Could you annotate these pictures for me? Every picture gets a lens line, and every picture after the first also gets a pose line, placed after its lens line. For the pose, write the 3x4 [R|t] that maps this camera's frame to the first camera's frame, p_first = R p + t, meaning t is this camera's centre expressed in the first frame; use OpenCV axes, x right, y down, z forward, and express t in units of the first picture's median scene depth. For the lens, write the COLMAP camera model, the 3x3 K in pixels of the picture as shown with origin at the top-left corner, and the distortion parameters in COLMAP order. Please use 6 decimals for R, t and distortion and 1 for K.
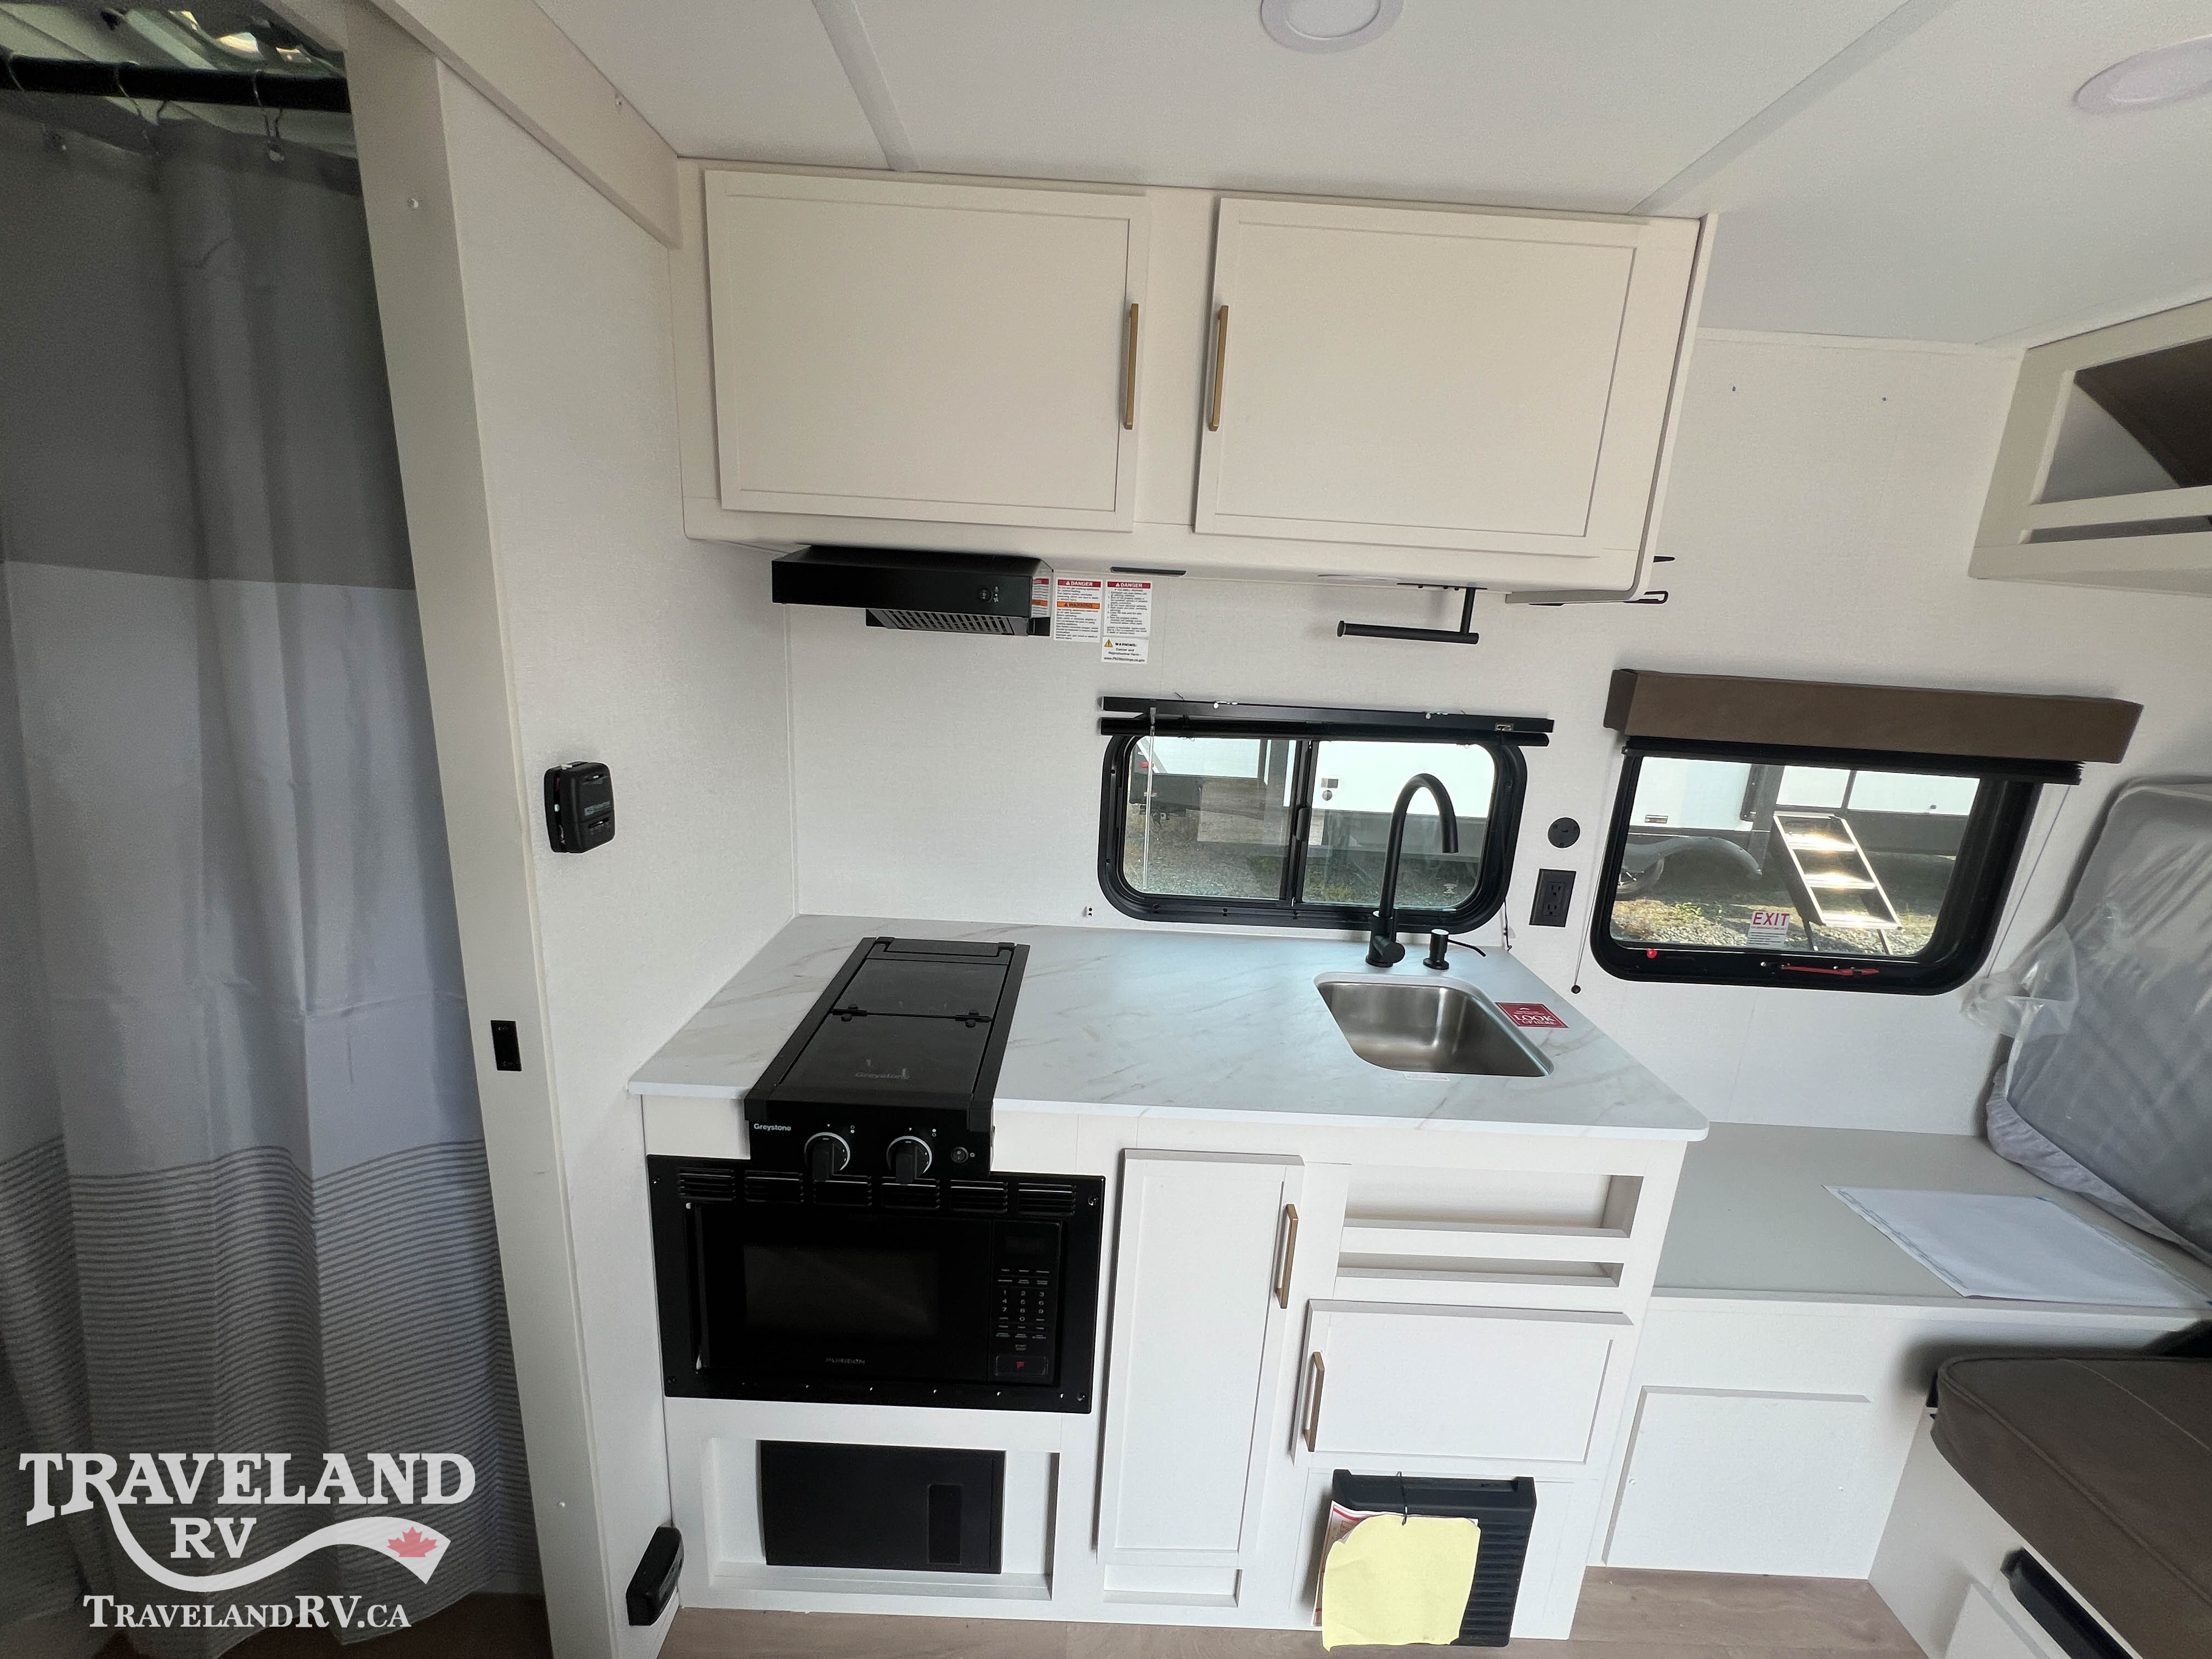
lens RADIAL K [[886.9, 0, 1104.8], [0, 886.9, 826.7], [0, 0, 1]] dist [-0.001021, 0.000251]
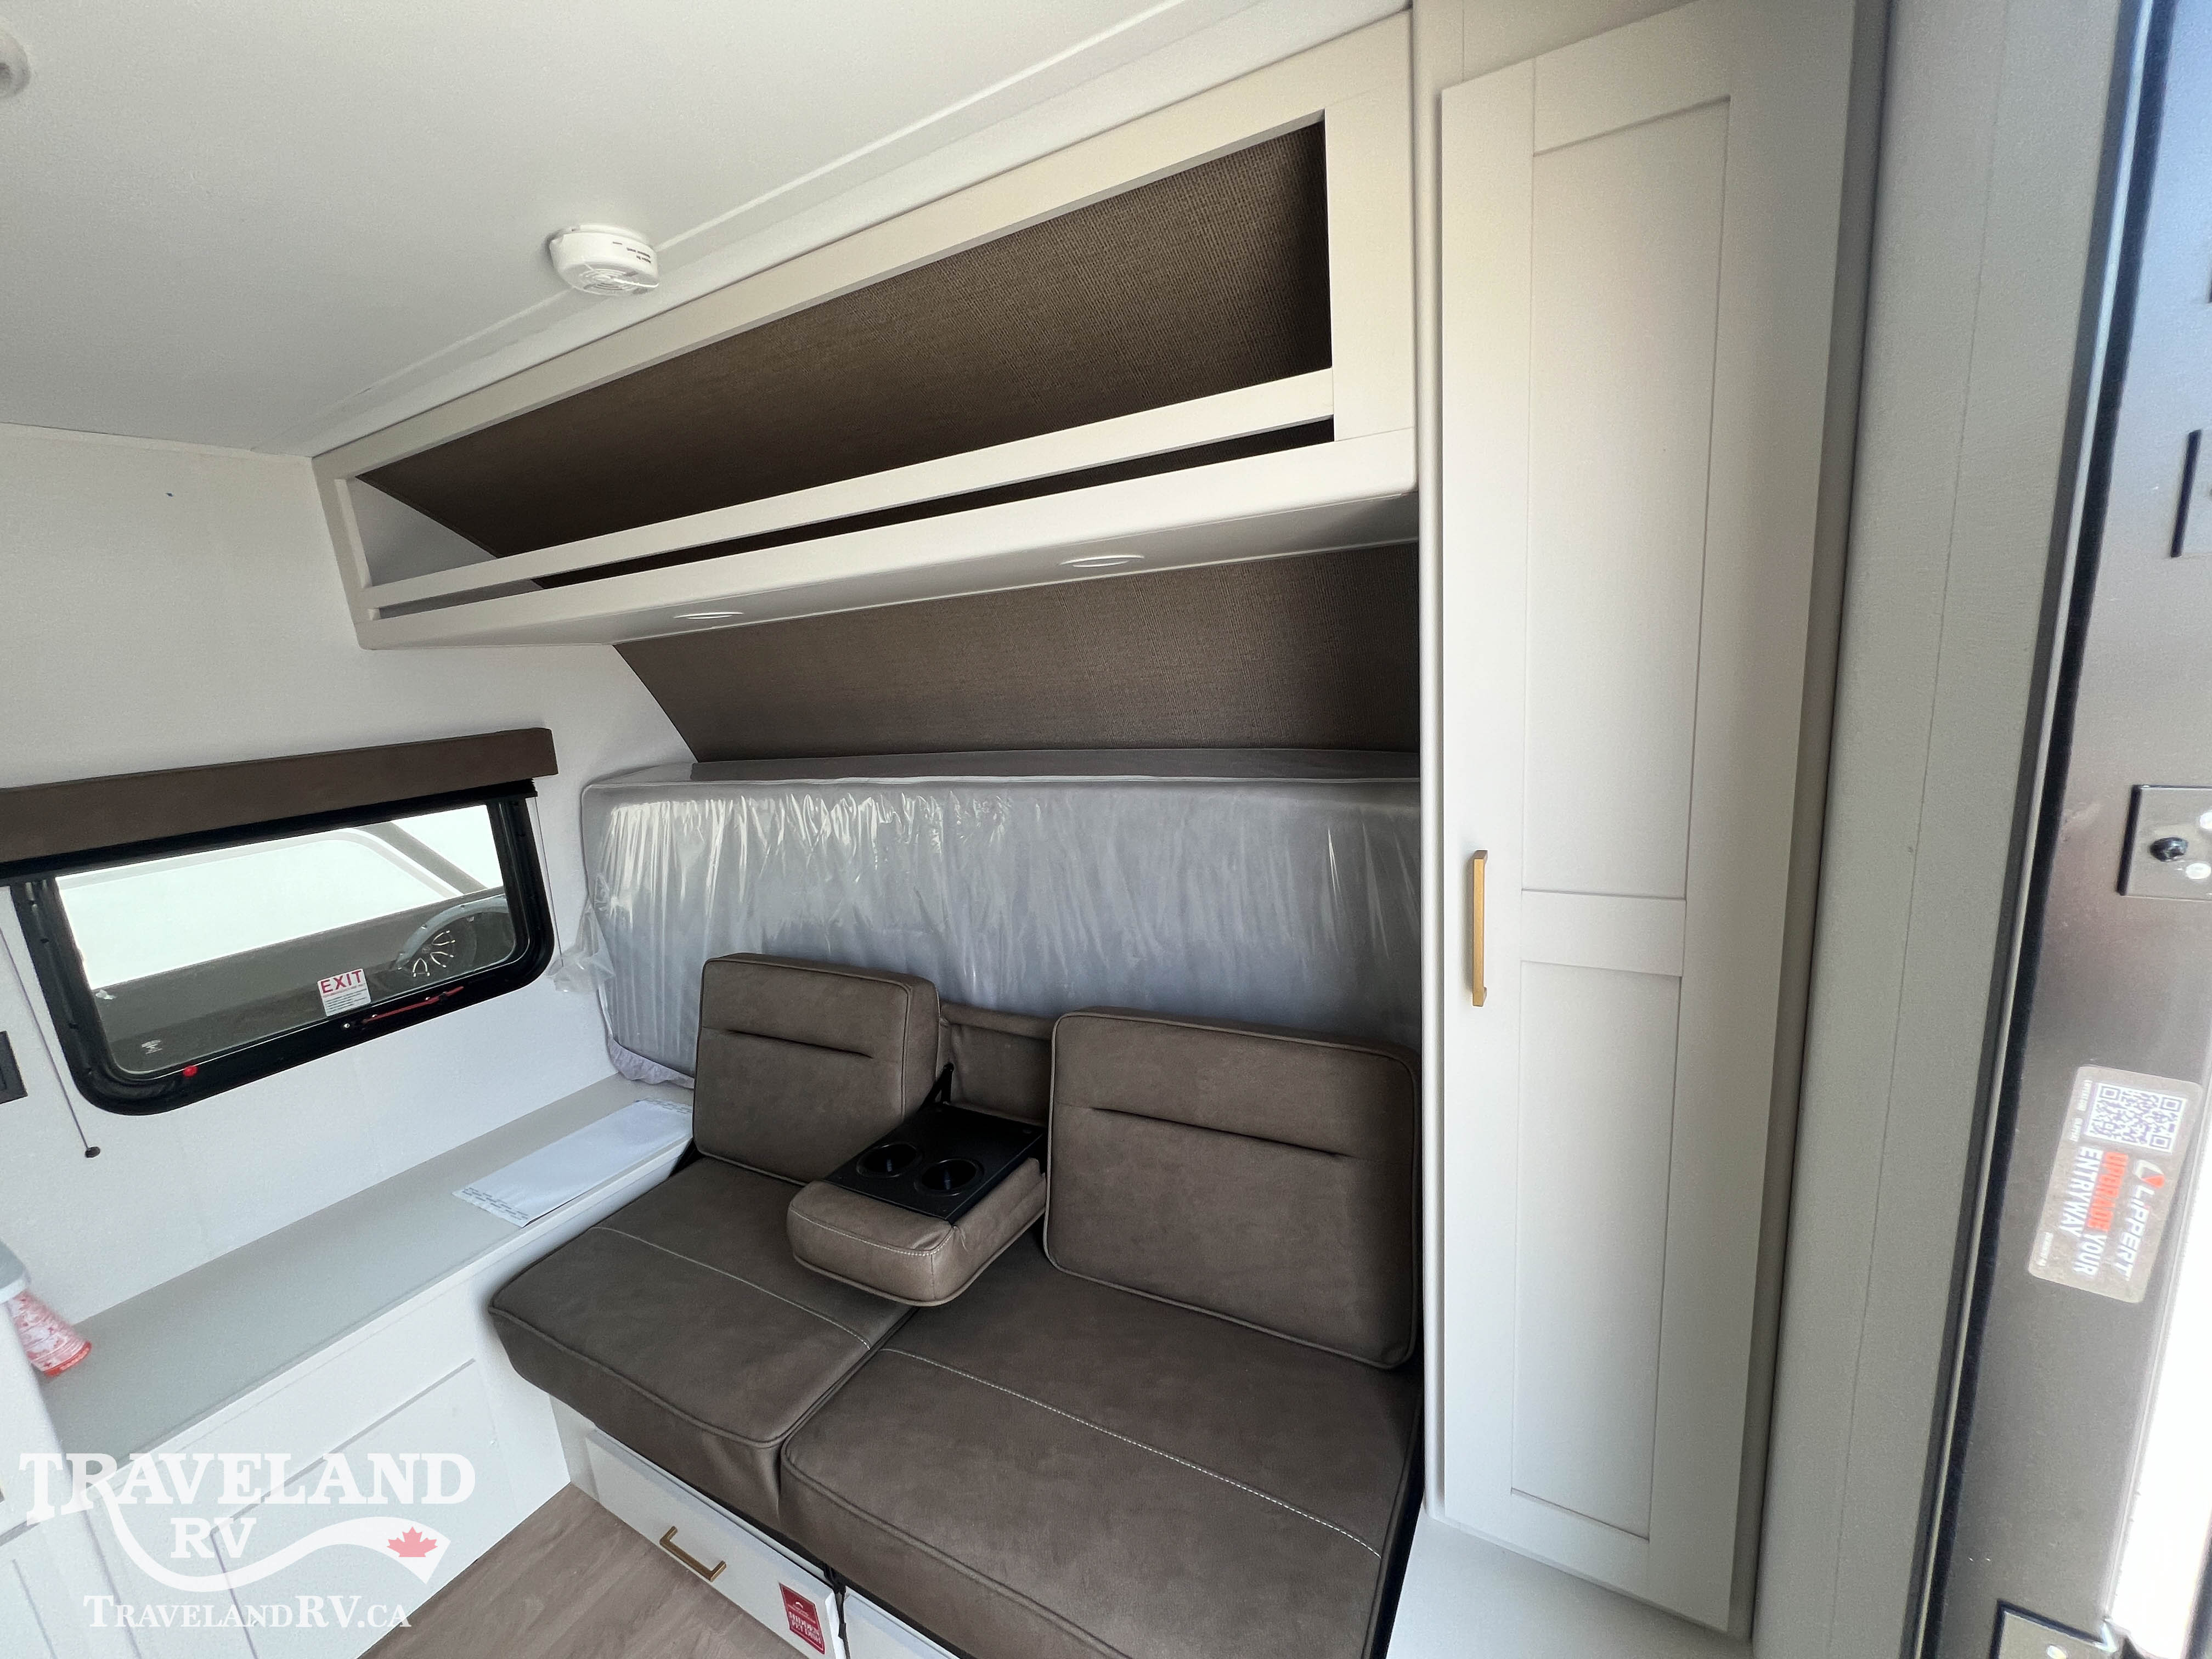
lens RADIAL K [[883.9, 0, 1101.9], [0, 883.9, 827.7], [0, 0, 1]] dist [-0.000500, 0.000225]
pose [[0.491177, -0.266862, 0.829175, 0.449023], [0.307392, 0.943774, 0.121655, 0.096749], [-0.815019, 0.195128, 0.545591, -0.379772]]
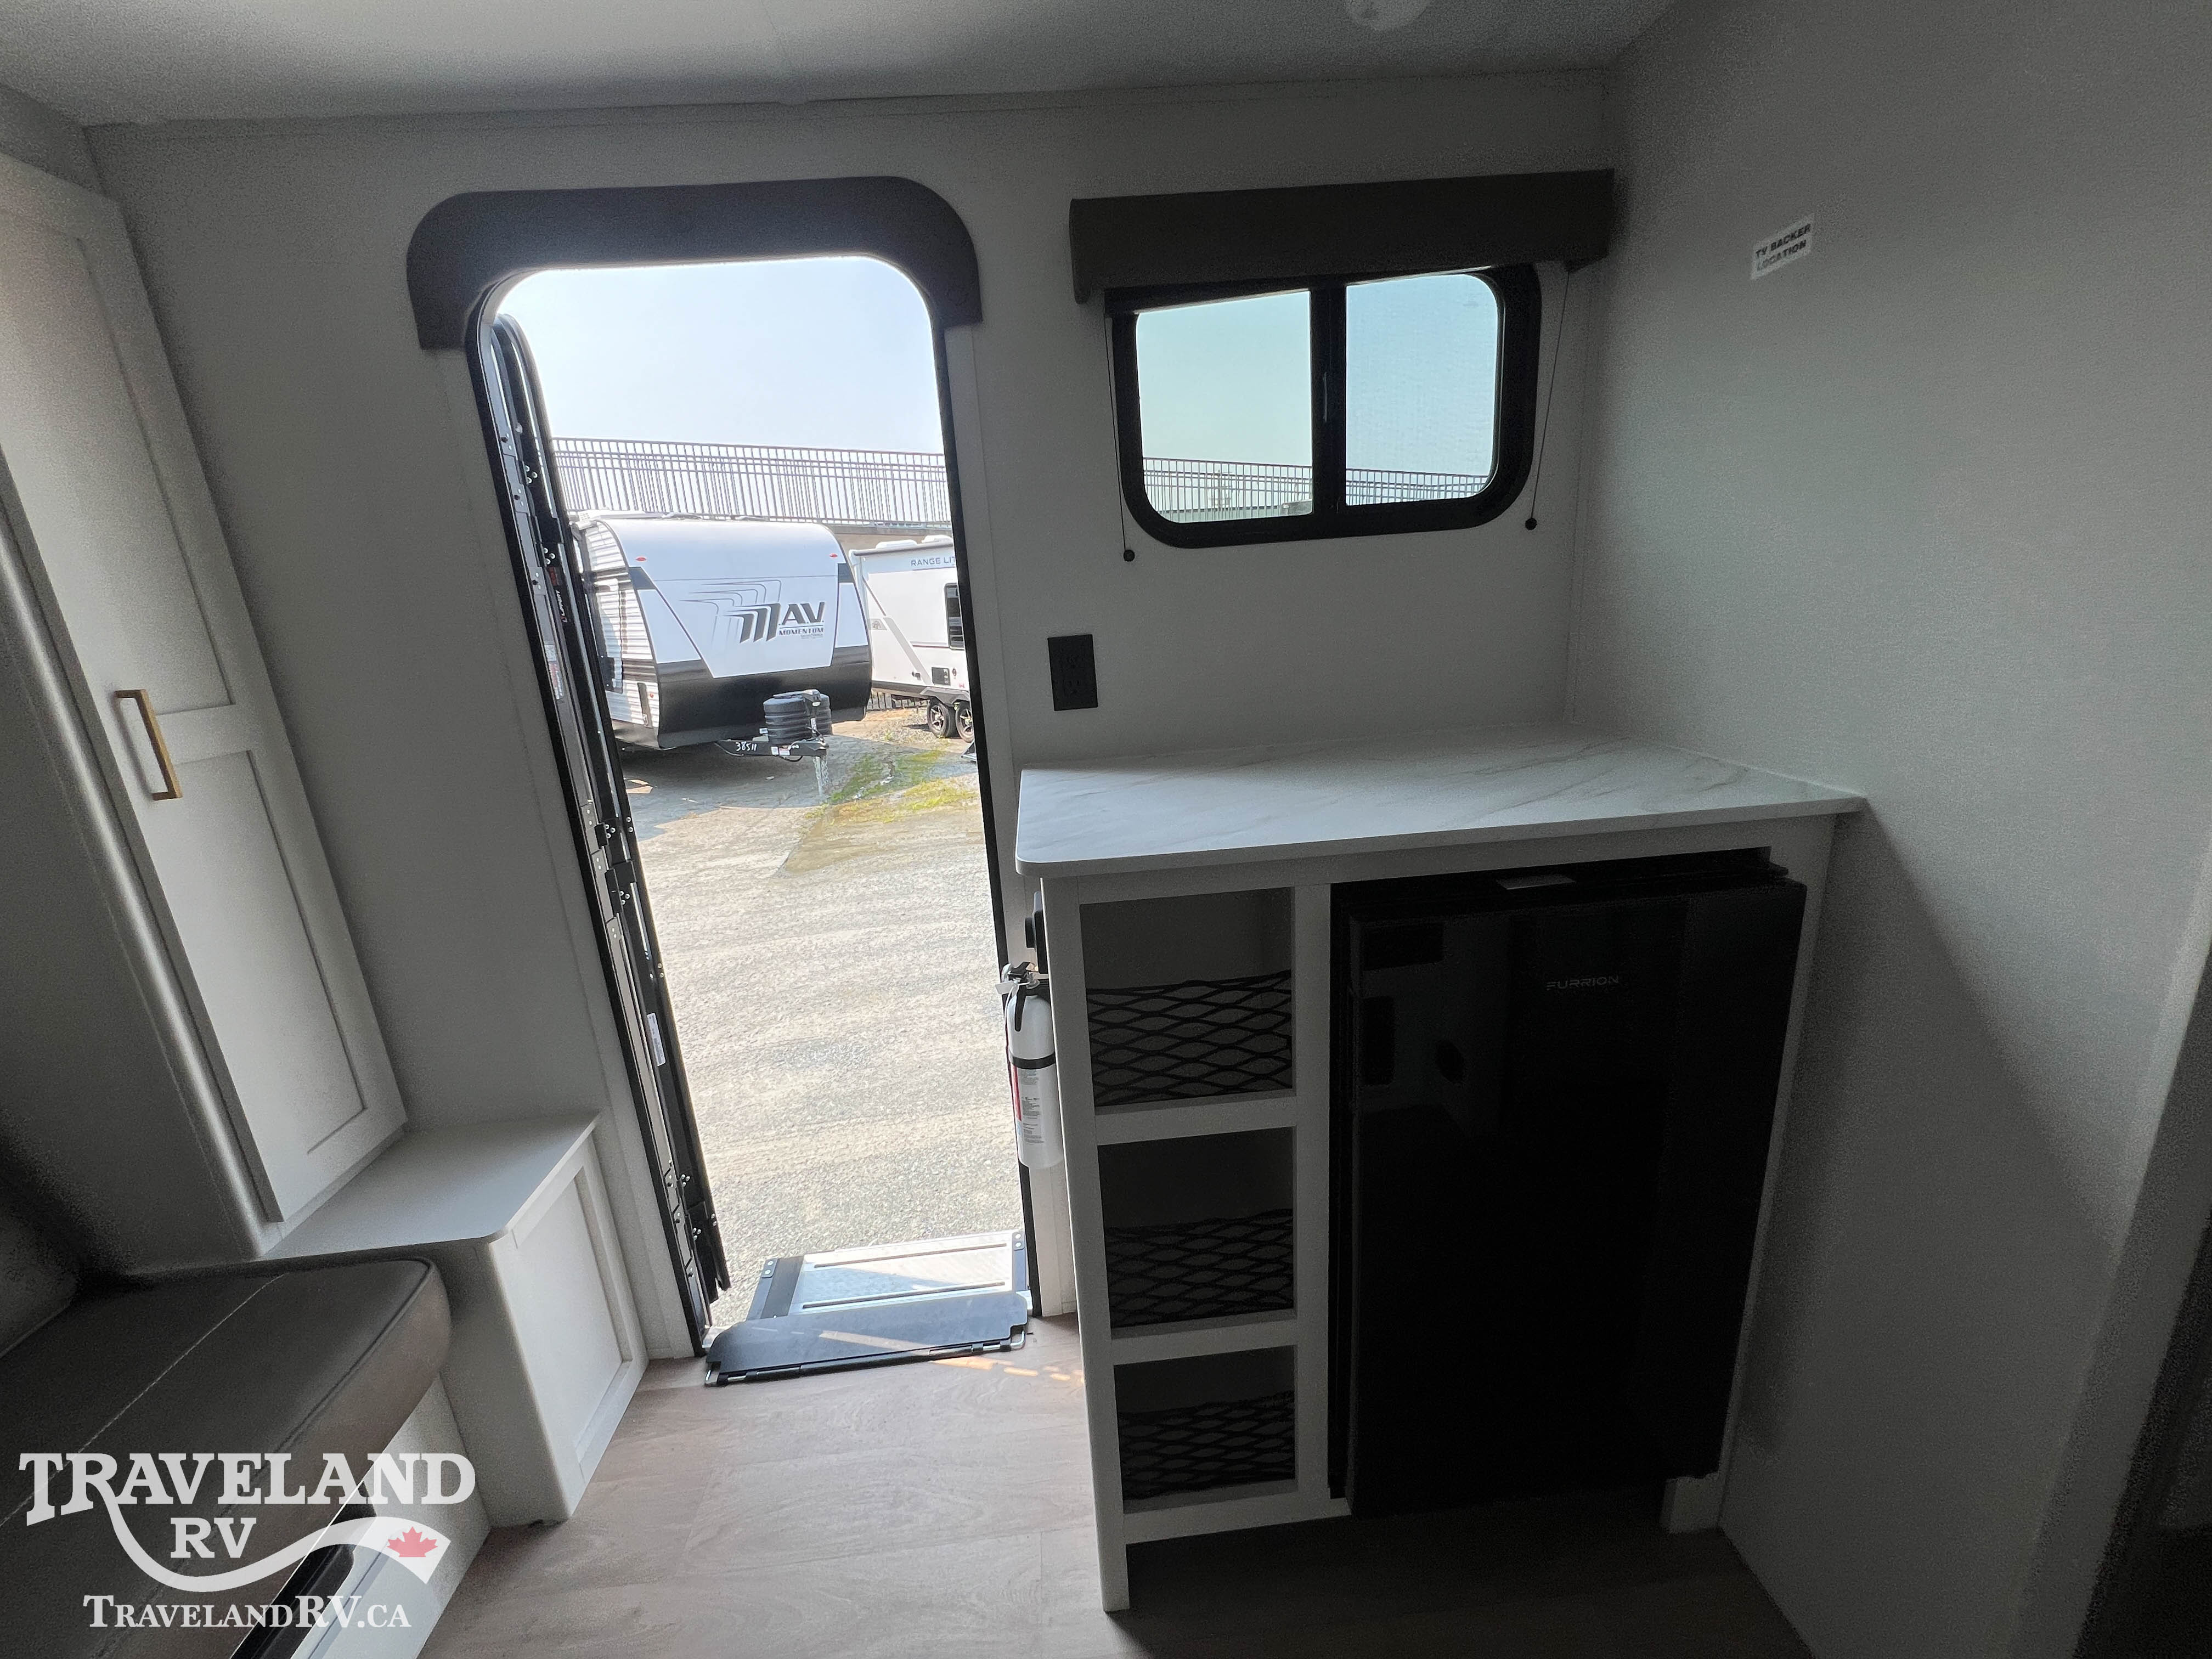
lens RADIAL K [[886.9, 0, 1104.8], [0, 886.9, 826.7], [0, 0, 1]] dist [-0.001021, 0.000251]
pose [[-0.998094, 0.031383, -0.053143, 0.232492], [0.001828, 0.875718, 0.482819, -0.006447], [0.061690, 0.481801, -0.874106, 0.448019]]
